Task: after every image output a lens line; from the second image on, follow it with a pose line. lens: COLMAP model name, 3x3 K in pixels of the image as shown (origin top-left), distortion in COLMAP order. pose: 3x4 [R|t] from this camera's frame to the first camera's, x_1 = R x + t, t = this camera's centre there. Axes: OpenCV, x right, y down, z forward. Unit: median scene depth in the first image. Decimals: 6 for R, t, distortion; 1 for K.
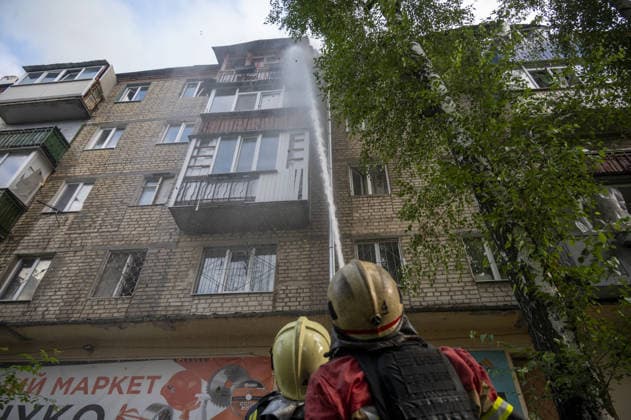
lens RADIAL K [[416.6, 0, 315.5], [0, 416.6, 210.0], [0, 0, 1]] dist [-0.002819, 0.000438]
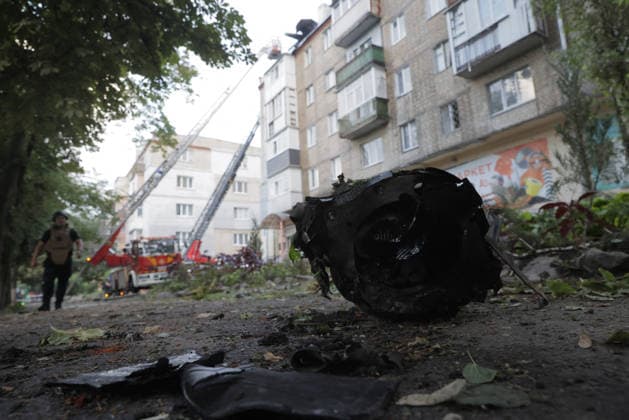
lens RADIAL K [[415.3, 0, 314.5], [0, 415.3, 210.0], [0, 0, 1]] dist [-0.002819, 0.000438]
pose [[0.607154, -0.182523, -0.773336, 0.507976], [0.594597, 0.749975, 0.289815, -0.426204], [0.527085, -0.635785, 0.563878, -0.597517]]
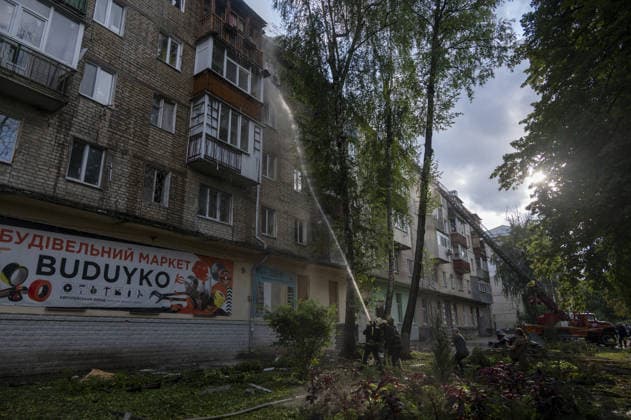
lens RADIAL K [[416.6, 0, 315.5], [0, 416.6, 210.0], [0, 0, 1]] dist [-0.002819, 0.000438]
pose [[0.488374, 0.231326, 0.841415, -1.440823], [-0.588462, 0.799297, 0.121808, -0.300047], [-0.644363, -0.554628, 0.526483, -0.210373]]
